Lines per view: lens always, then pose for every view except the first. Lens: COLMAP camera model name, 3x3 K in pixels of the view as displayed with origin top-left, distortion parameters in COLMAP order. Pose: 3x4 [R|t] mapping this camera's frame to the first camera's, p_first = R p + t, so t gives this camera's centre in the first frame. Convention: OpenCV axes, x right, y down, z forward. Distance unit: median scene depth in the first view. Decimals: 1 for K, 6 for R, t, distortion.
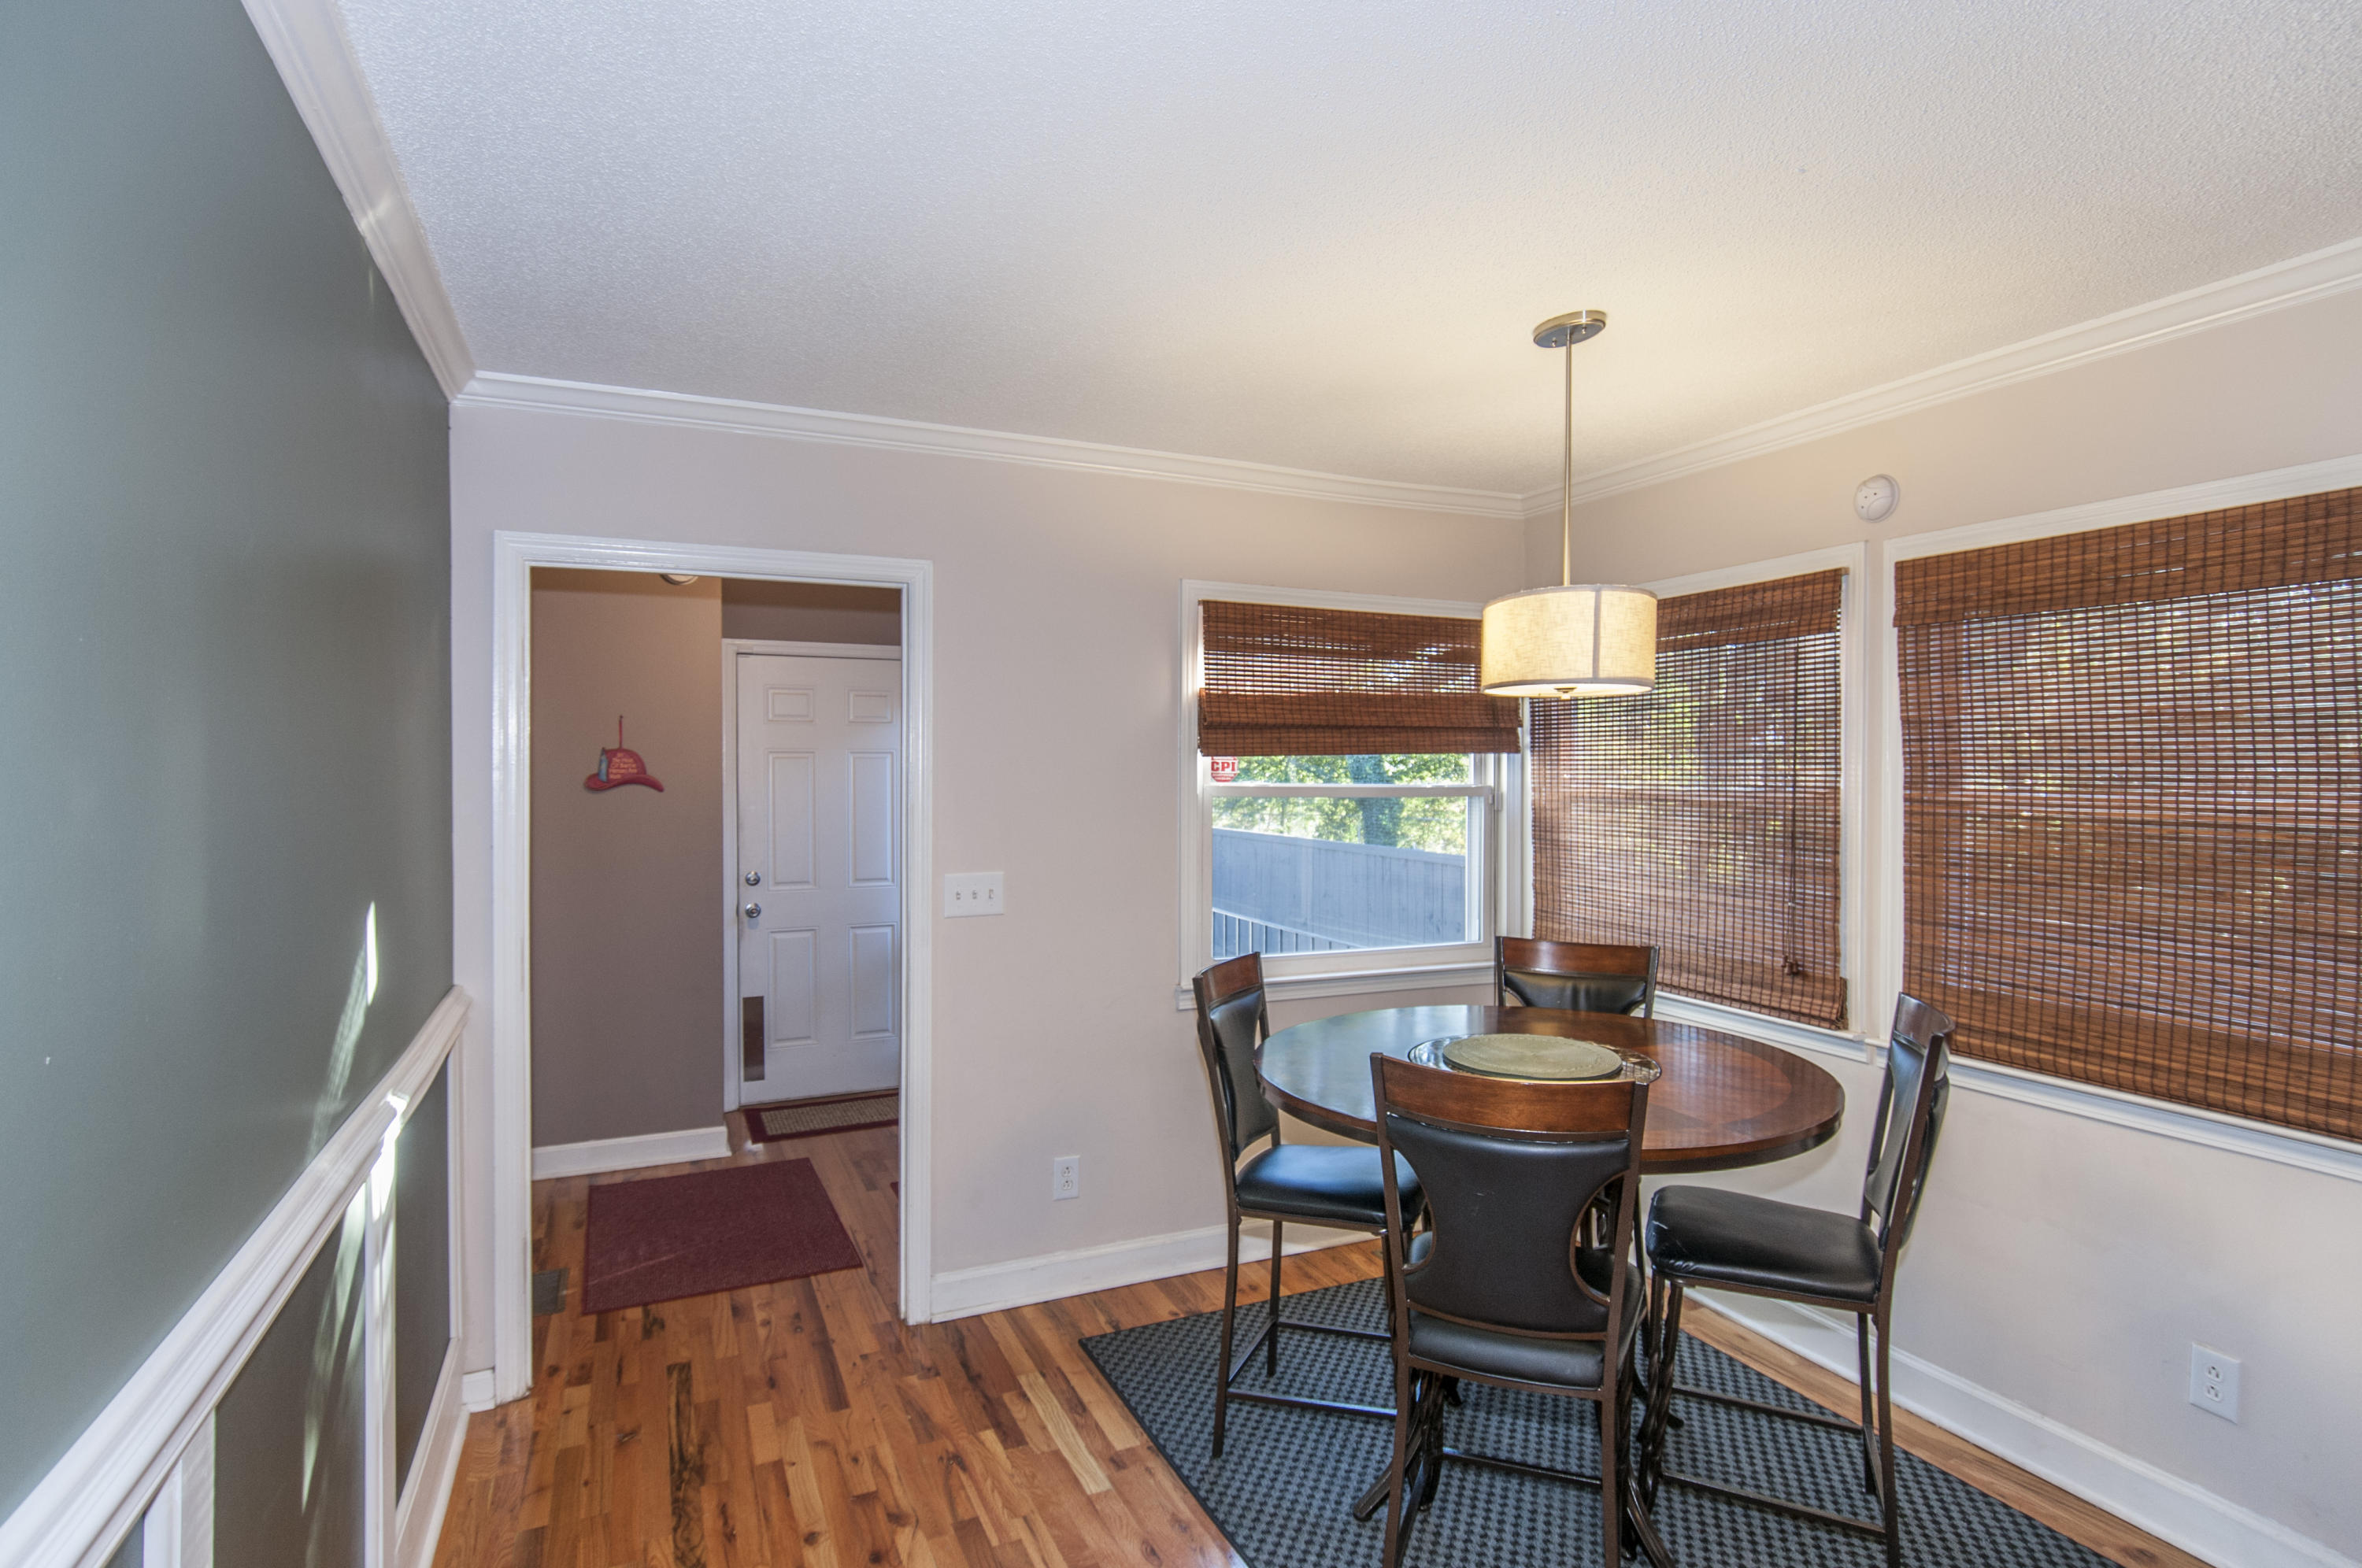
lens RADIAL K [[1220.3, 0, 1205.0], [0, 1220.3, 794.0], [0, 0, 1]] dist [0.030701, -0.022270]
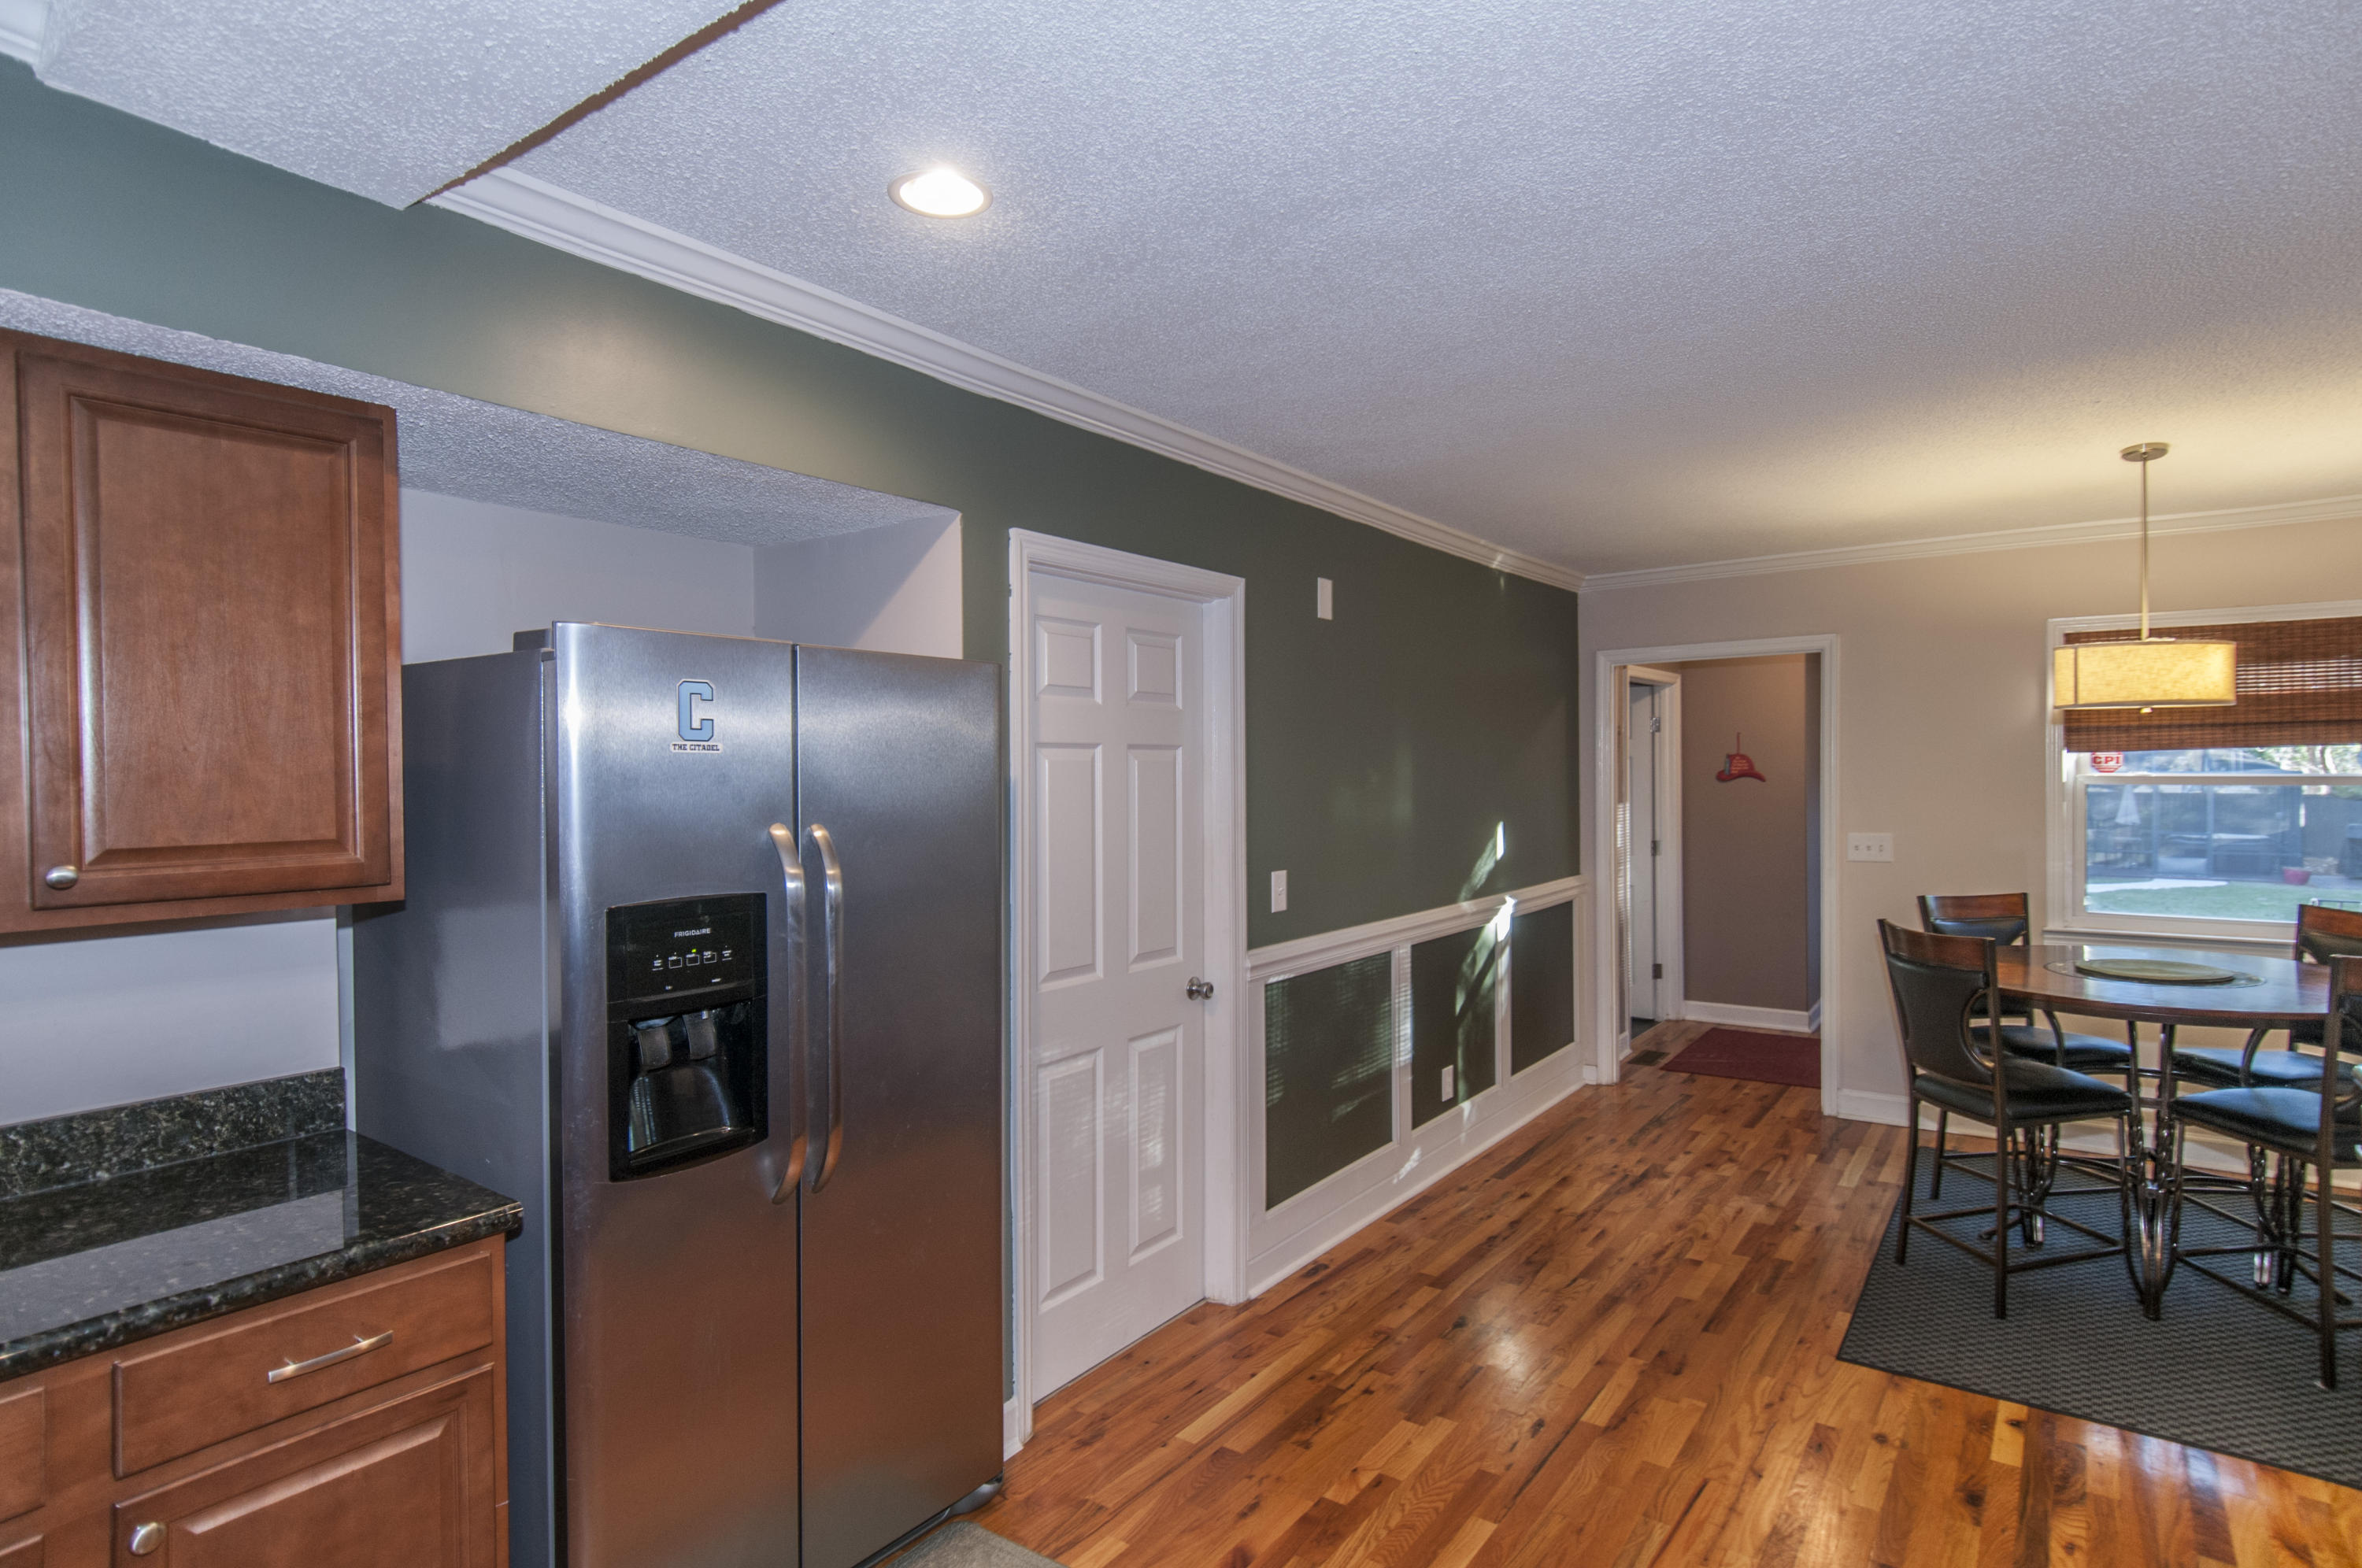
lens RADIAL K [[1220.3, 0, 1205.0], [0, 1220.3, 794.0], [0, 0, 1]] dist [0.030701, -0.022270]
pose [[0.493629, 0.007570, -0.869639, 0.815548], [-0.003865, 0.999971, 0.006510, 0.009197], [0.869664, 0.000147, 0.493645, -0.530840]]
